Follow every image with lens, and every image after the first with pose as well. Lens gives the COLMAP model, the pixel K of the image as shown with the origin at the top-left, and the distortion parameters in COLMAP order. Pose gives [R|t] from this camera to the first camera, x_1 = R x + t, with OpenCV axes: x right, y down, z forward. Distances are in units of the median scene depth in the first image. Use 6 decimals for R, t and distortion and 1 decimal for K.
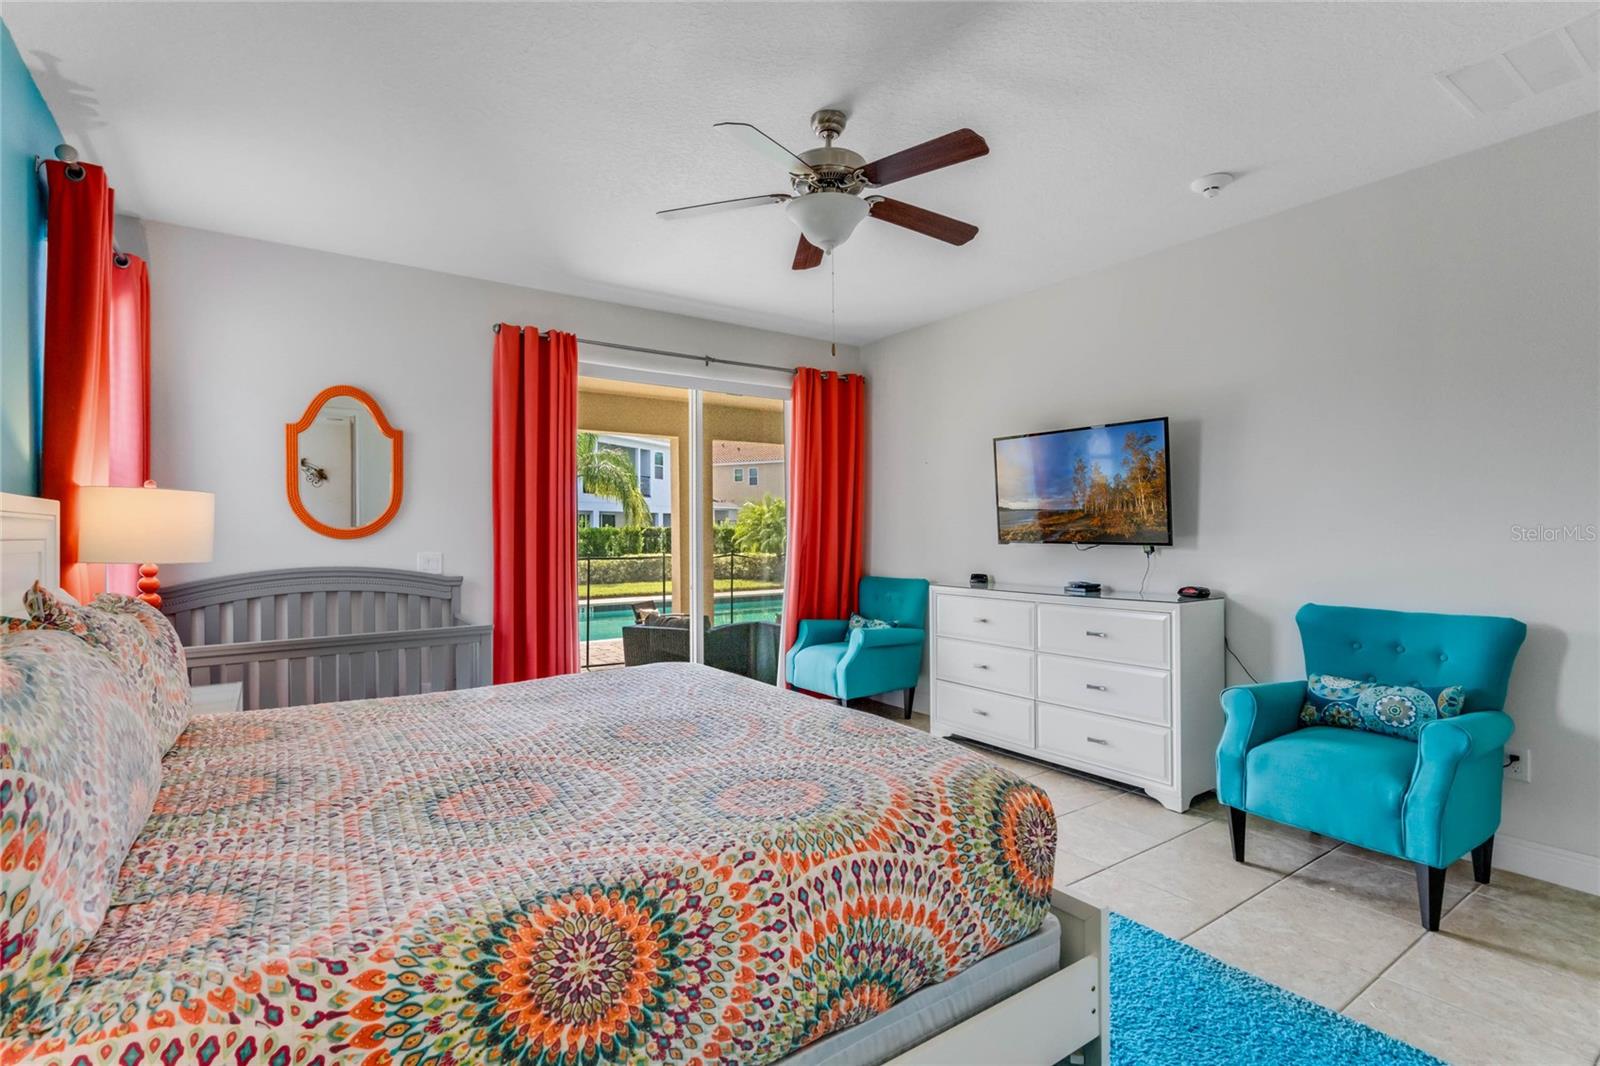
lens RADIAL K [[746.7, 0, 800.0], [0, 746.7, 533.0], [0, 0, 1]] dist [-0.000485, -0.000057]
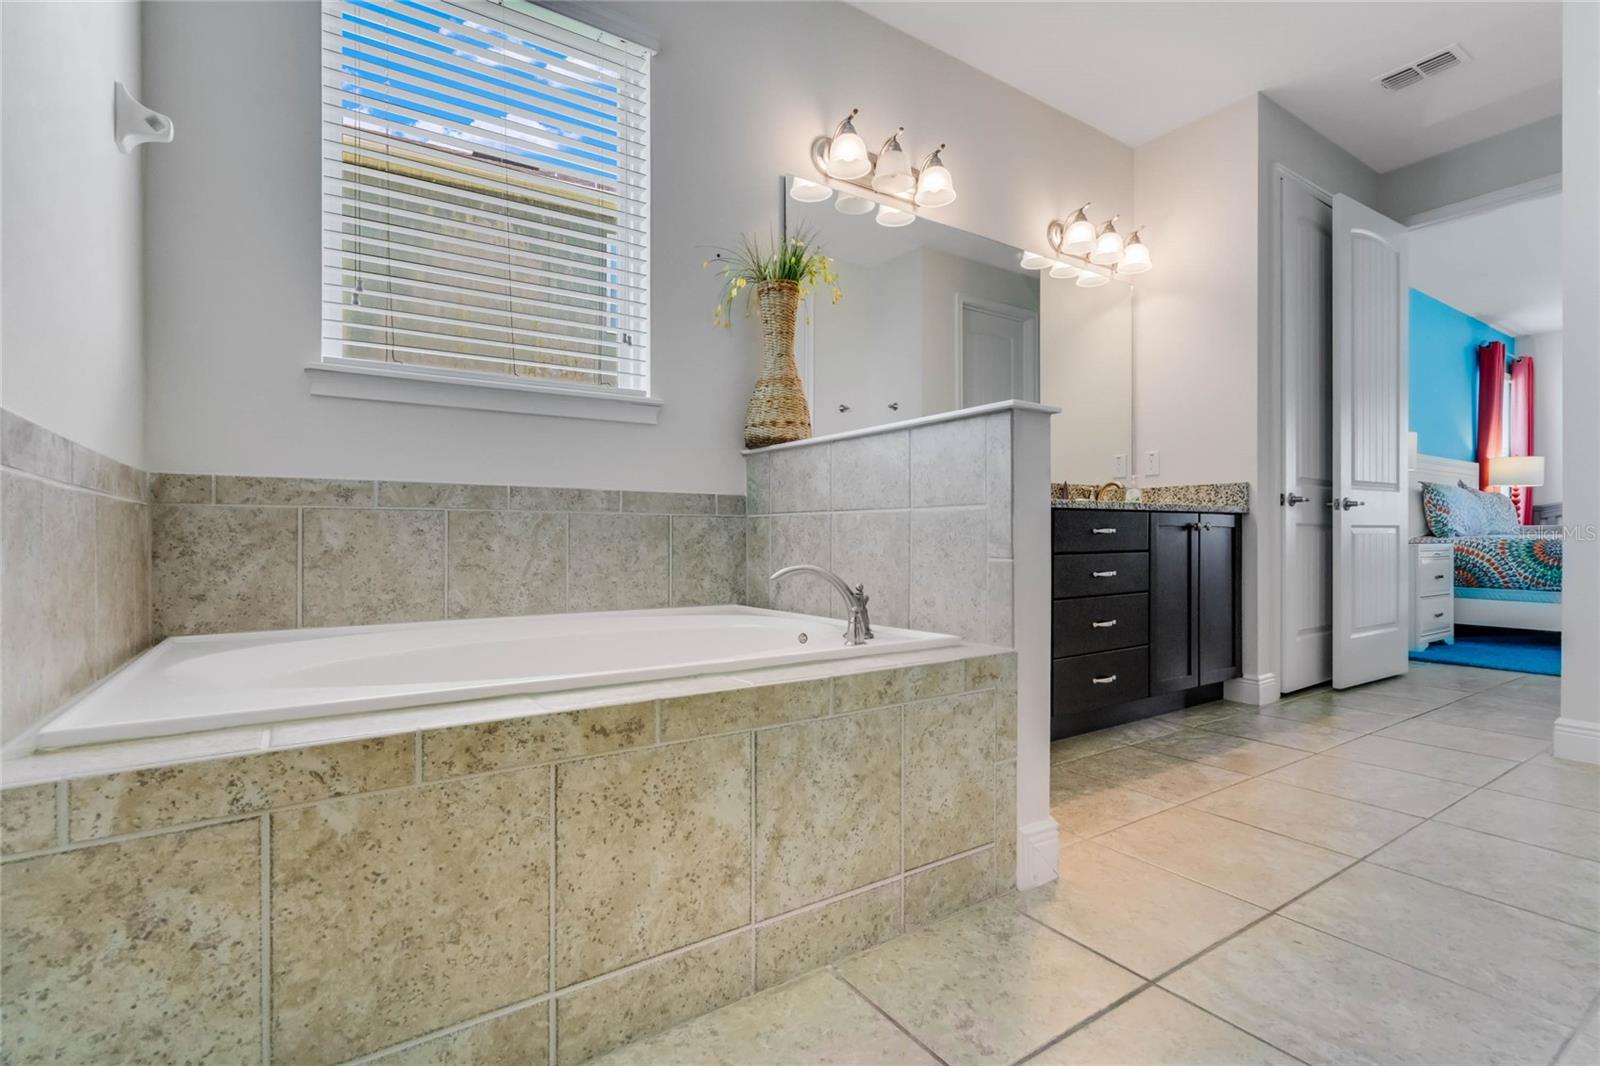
lens RADIAL K [[746.7, 0, 800.0], [0, 746.7, 533.0], [0, 0, 1]] dist [-0.000485, -0.000057]
pose [[-0.331930, 0.006004, -0.943285, 4.593879], [0.005207, 0.999976, 0.004532, 0.345526], [0.943290, -0.003407, -0.331953, -0.918861]]
